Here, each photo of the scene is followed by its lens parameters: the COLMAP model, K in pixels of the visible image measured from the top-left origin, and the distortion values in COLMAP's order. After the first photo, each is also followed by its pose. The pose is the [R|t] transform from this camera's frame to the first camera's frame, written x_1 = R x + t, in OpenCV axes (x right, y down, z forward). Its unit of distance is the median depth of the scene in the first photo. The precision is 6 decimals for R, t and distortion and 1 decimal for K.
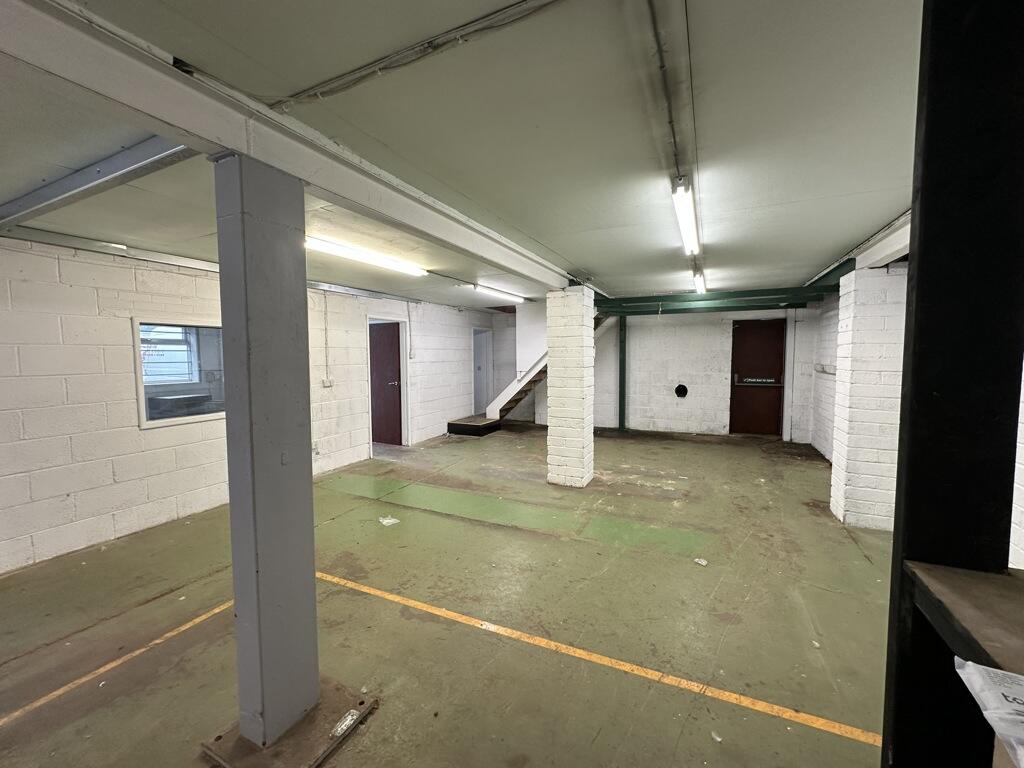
lens RADIAL K [[409.0, 0, 514.6], [0, 409.0, 384.2], [0, 0, 1]] dist [-0.001663, -0.000087]
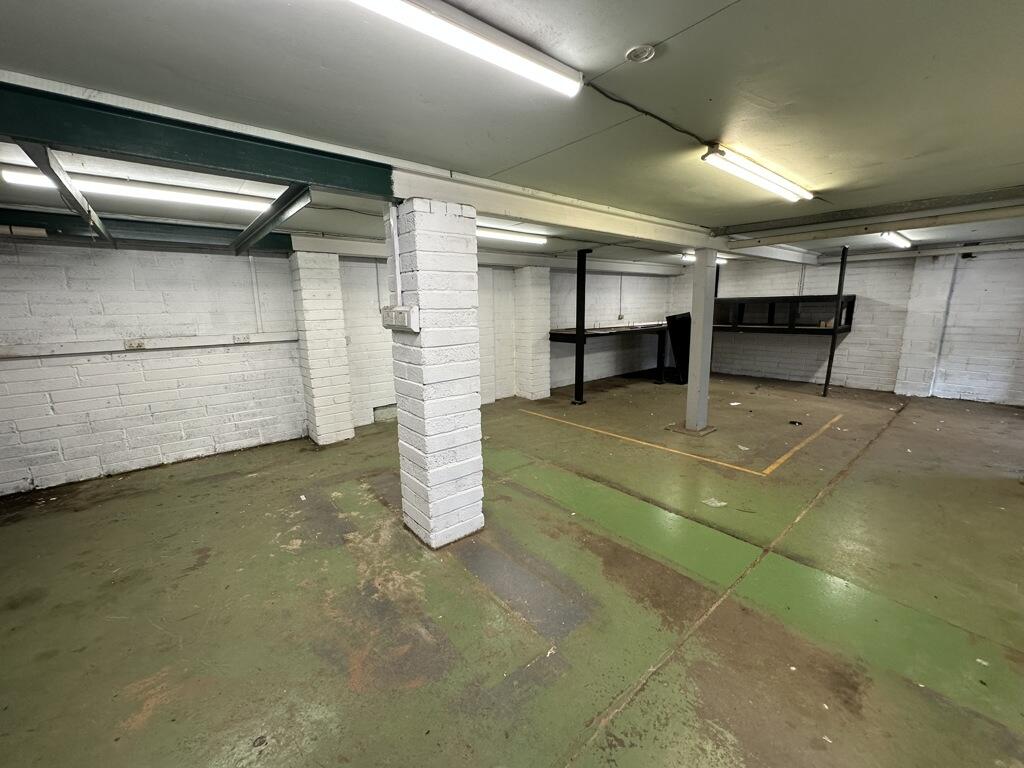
lens RADIAL K [[409.0, 0, 520.3], [0, 409.0, 378.3], [0, 0, 1]] dist [-0.001663, -0.000087]
pose [[-0.912207, -0.051311, 0.406503, -0.220276], [0.052824, 0.969120, 0.240866, -0.130701], [-0.406309, 0.241193, -0.881328, 1.535442]]
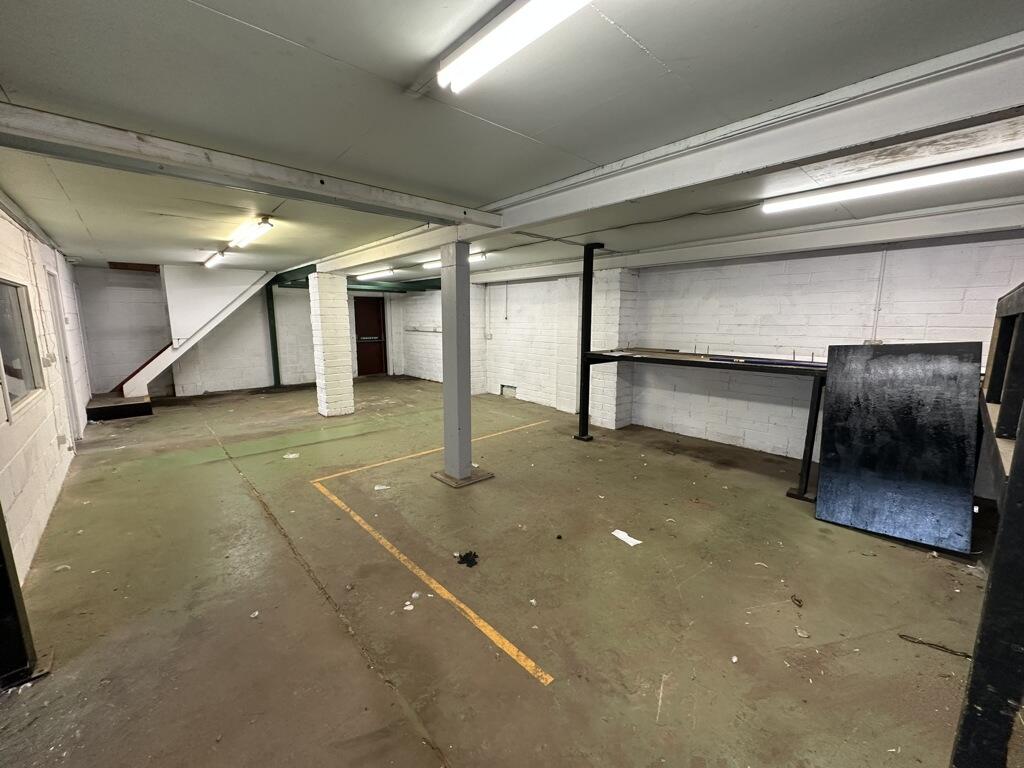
lens RADIAL K [[409.0, 0, 515.0], [0, 409.0, 384.1], [0, 0, 1]] dist [-0.001663, -0.000087]
pose [[0.369044, -0.140062, 0.918798, -0.950694], [0.063499, 0.990069, 0.125422, 0.004749], [-0.927240, 0.012056, 0.374273, -0.078531]]
